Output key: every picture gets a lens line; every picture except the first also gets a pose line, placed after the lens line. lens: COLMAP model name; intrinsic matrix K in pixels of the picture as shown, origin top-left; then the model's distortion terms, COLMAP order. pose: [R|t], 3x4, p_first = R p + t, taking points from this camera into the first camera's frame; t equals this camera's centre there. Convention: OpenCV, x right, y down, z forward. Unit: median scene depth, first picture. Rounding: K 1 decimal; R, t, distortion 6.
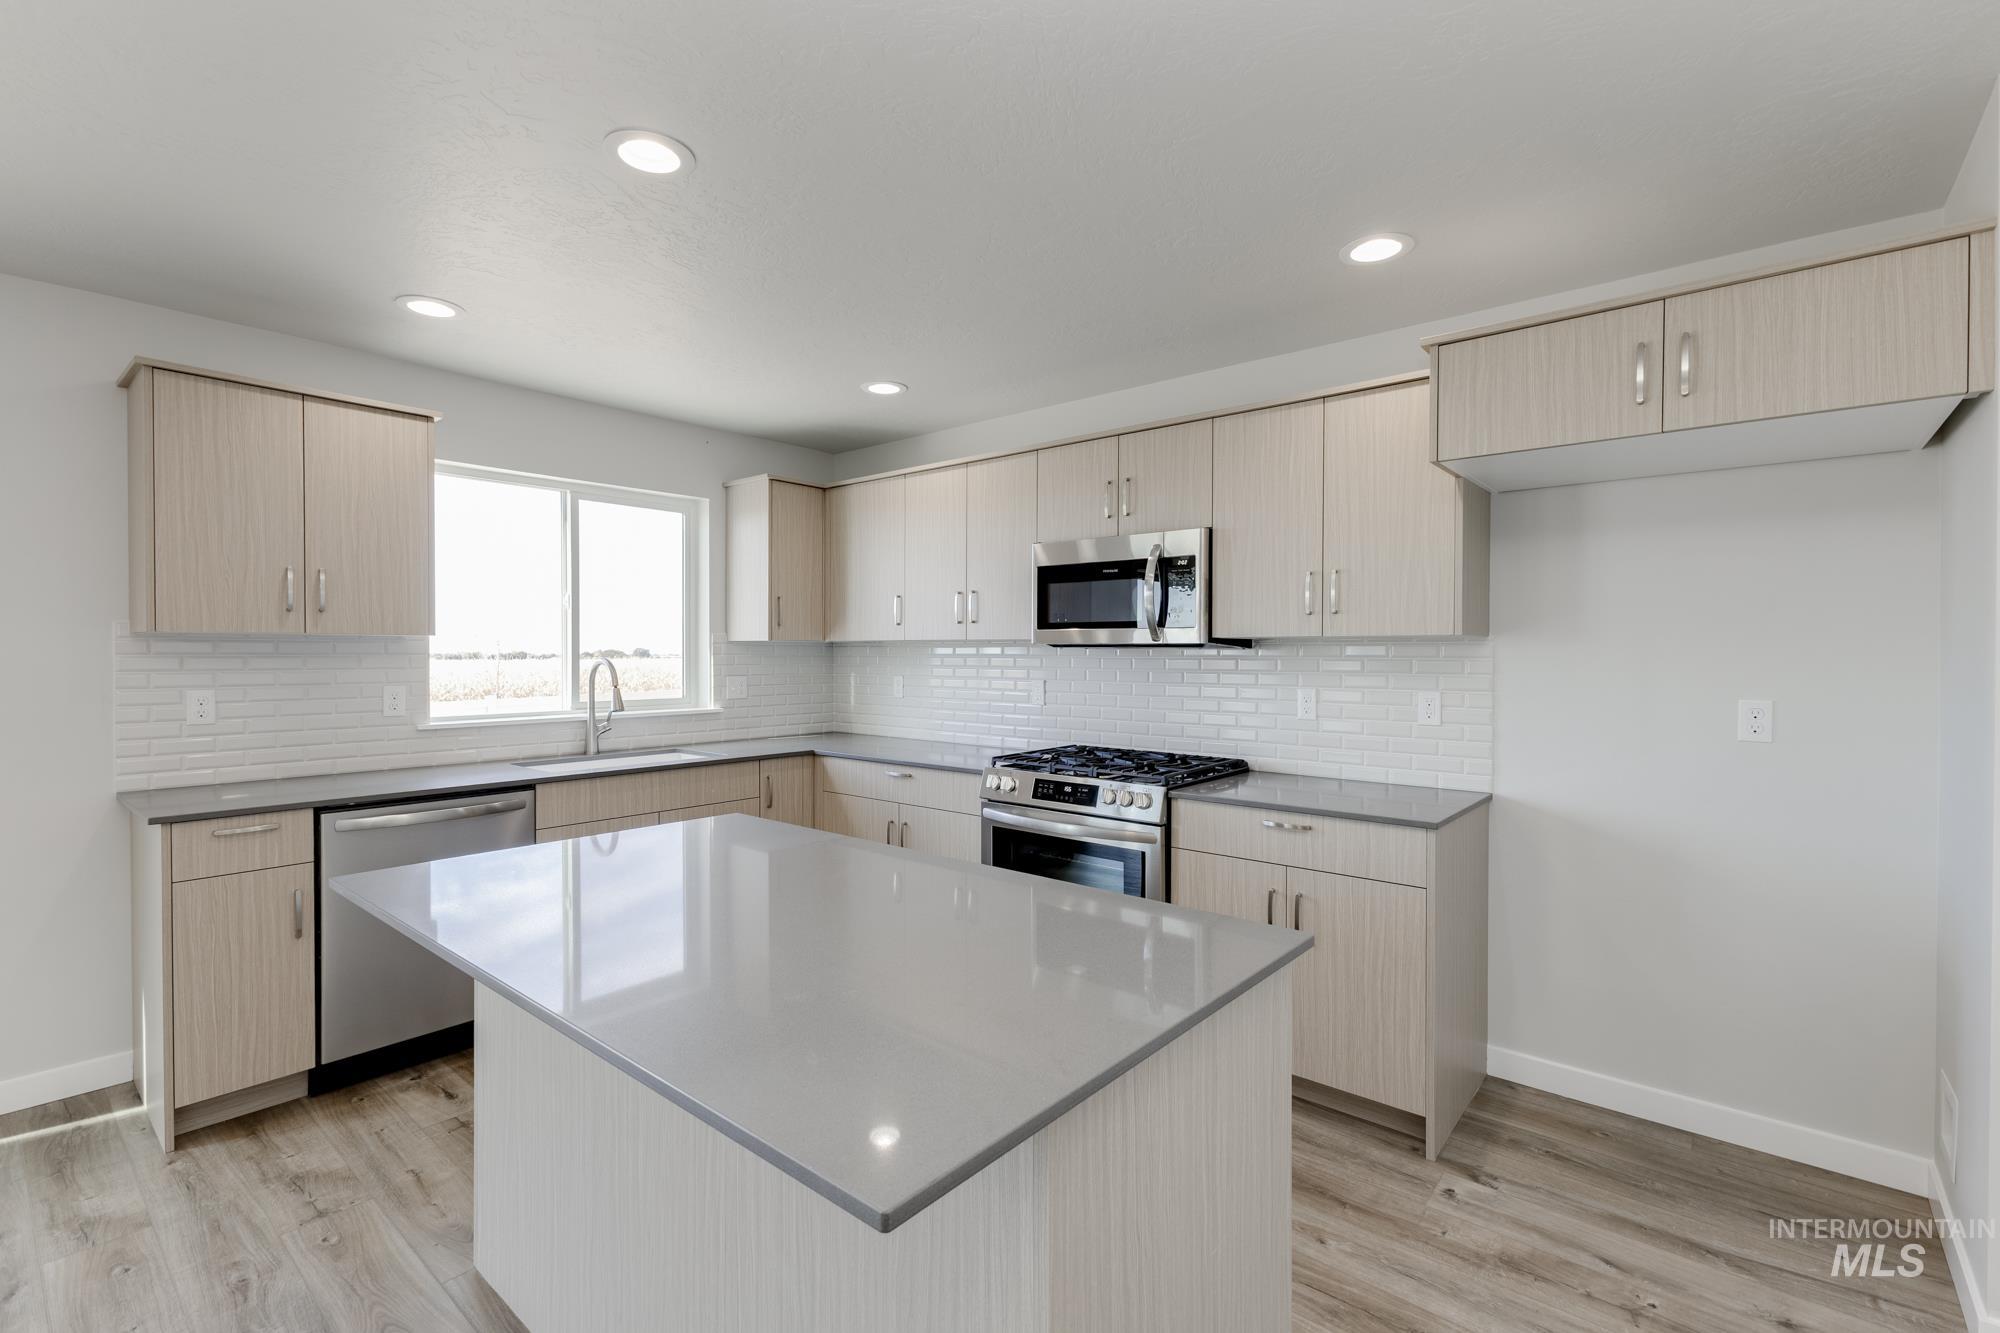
lens RADIAL K [[901.2, 0, 965.1], [0, 901.2, 657.4], [0, 0, 1]] dist [0.002363, 0.000351]
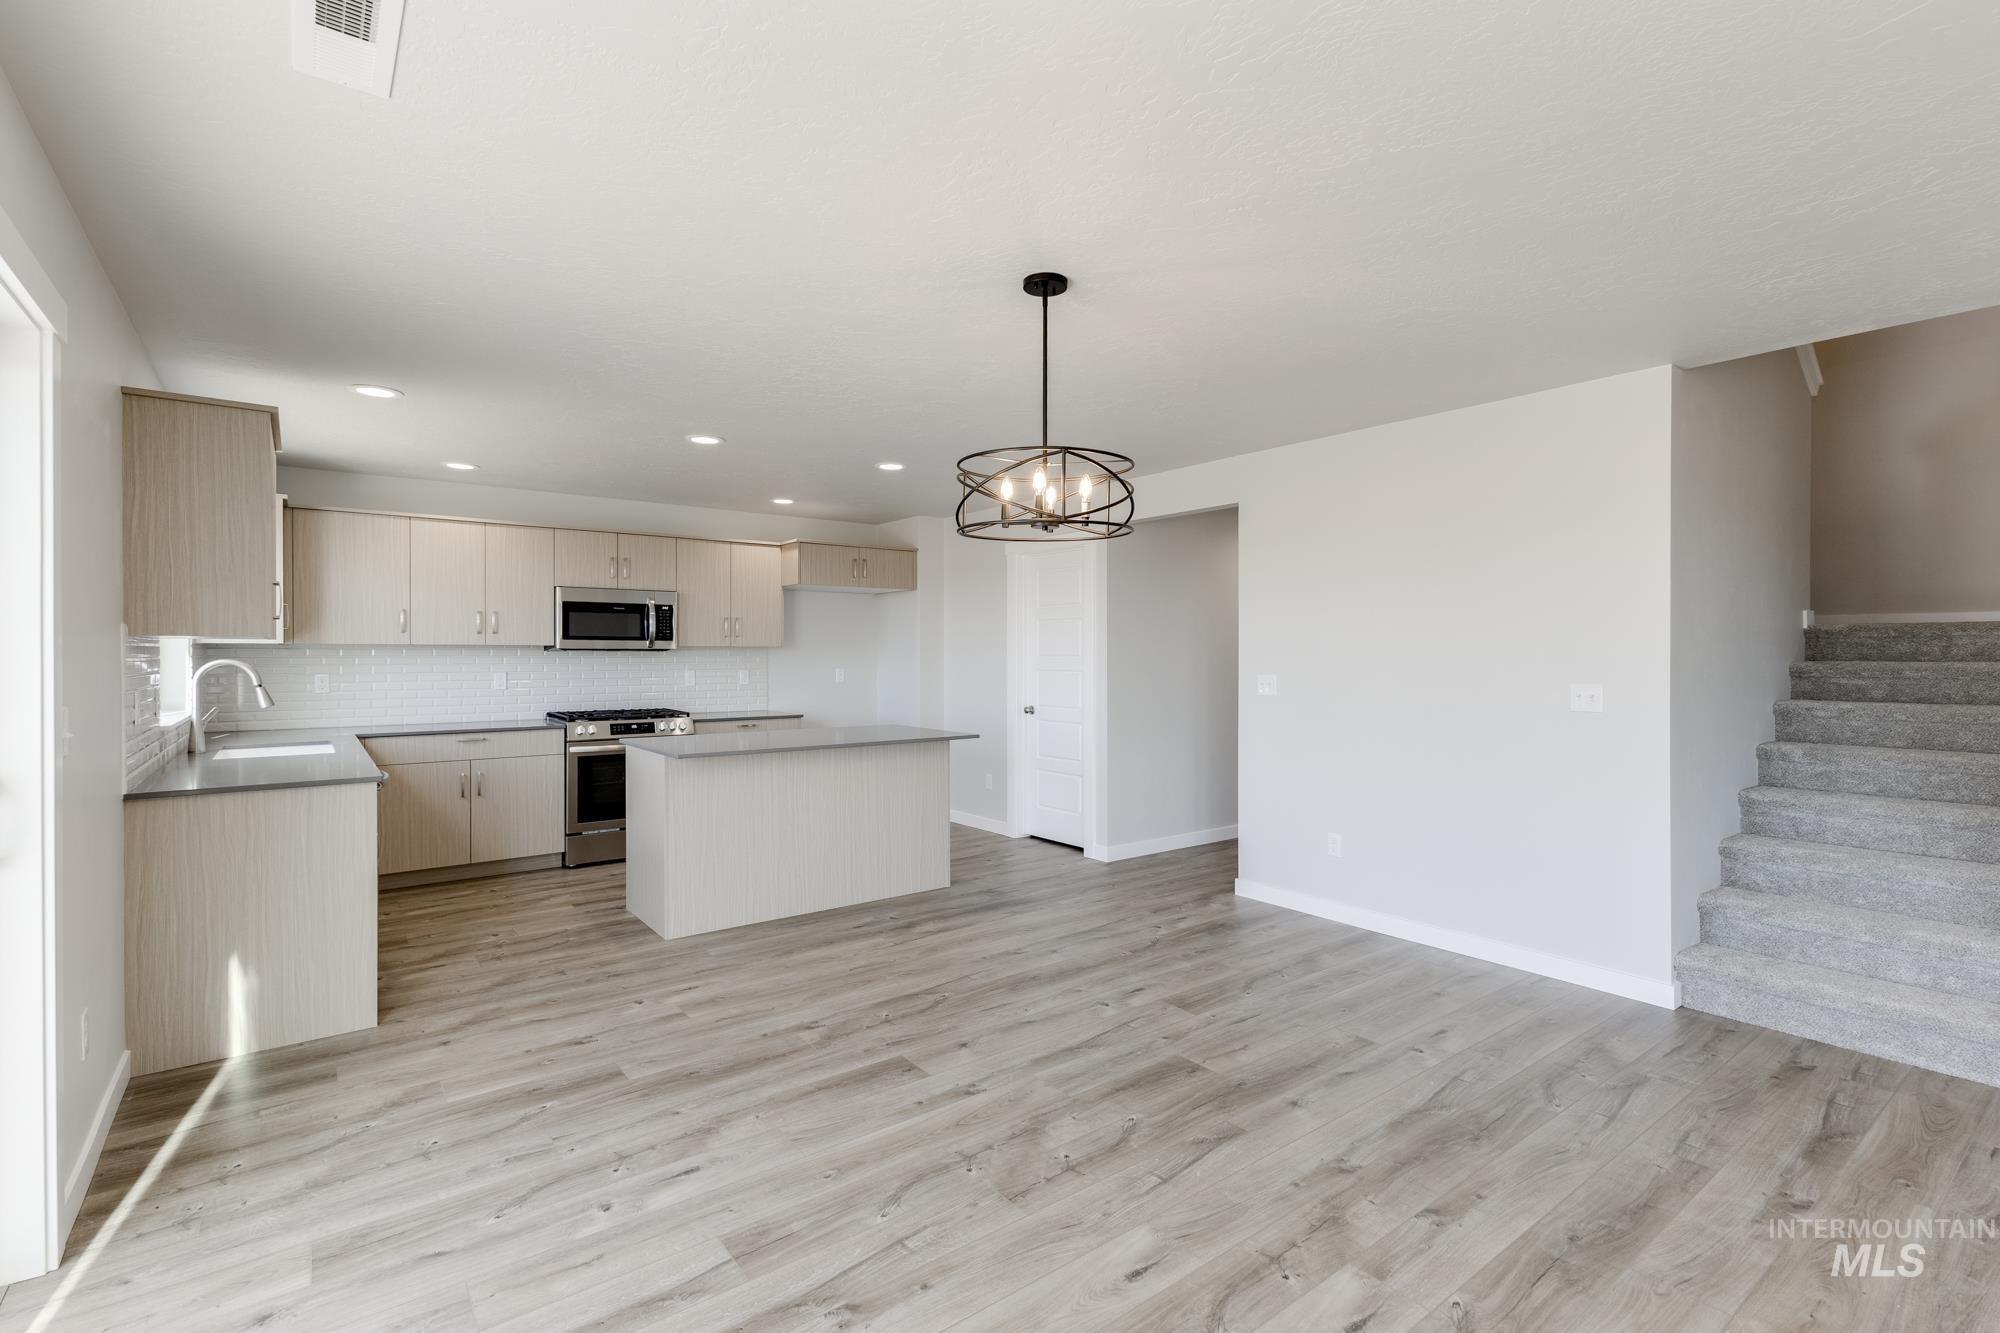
lens RADIAL K [[889.6, 0, 1031.0], [0, 889.6, 663.5], [0, 0, 1]] dist [0.002624, -0.000246]
pose [[0.193621, -0.012211, 0.981000, -1.499424], [0.005792, 0.999919, 0.011303, -0.001288], [-0.981059, 0.003493, 0.193676, -0.163444]]
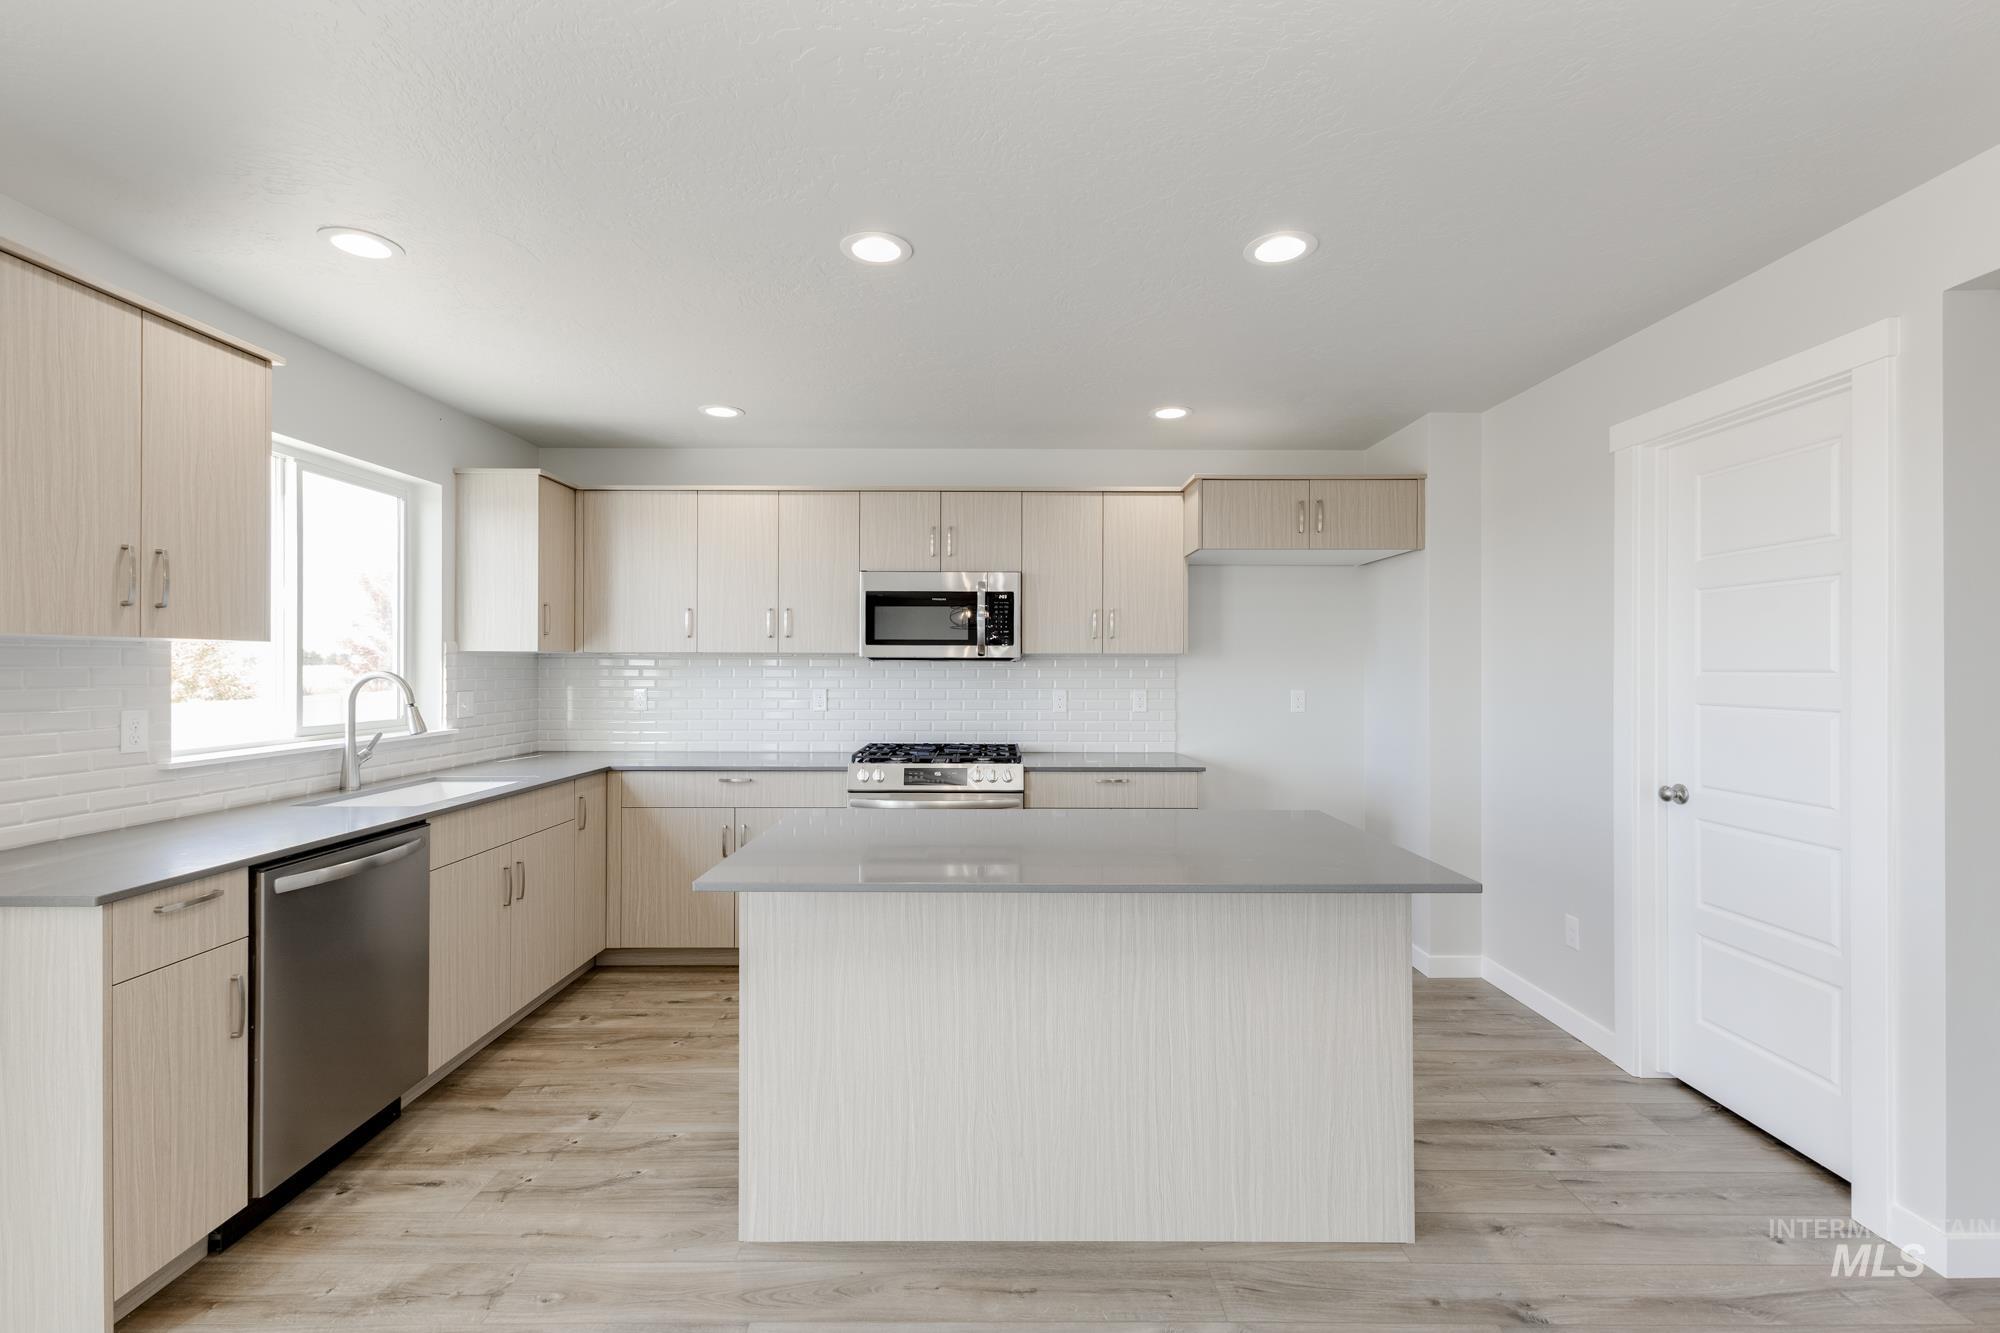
lens RADIAL K [[889.6, 0, 1031.0], [0, 889.6, 663.5], [0, 0, 1]] dist [0.002624, -0.000246]
pose [[0.746745, 0.001998, 0.665108, -0.590824], [0.003067, 0.999975, -0.006448, 0.001409], [-0.665104, 0.006855, 0.746719, -0.007448]]
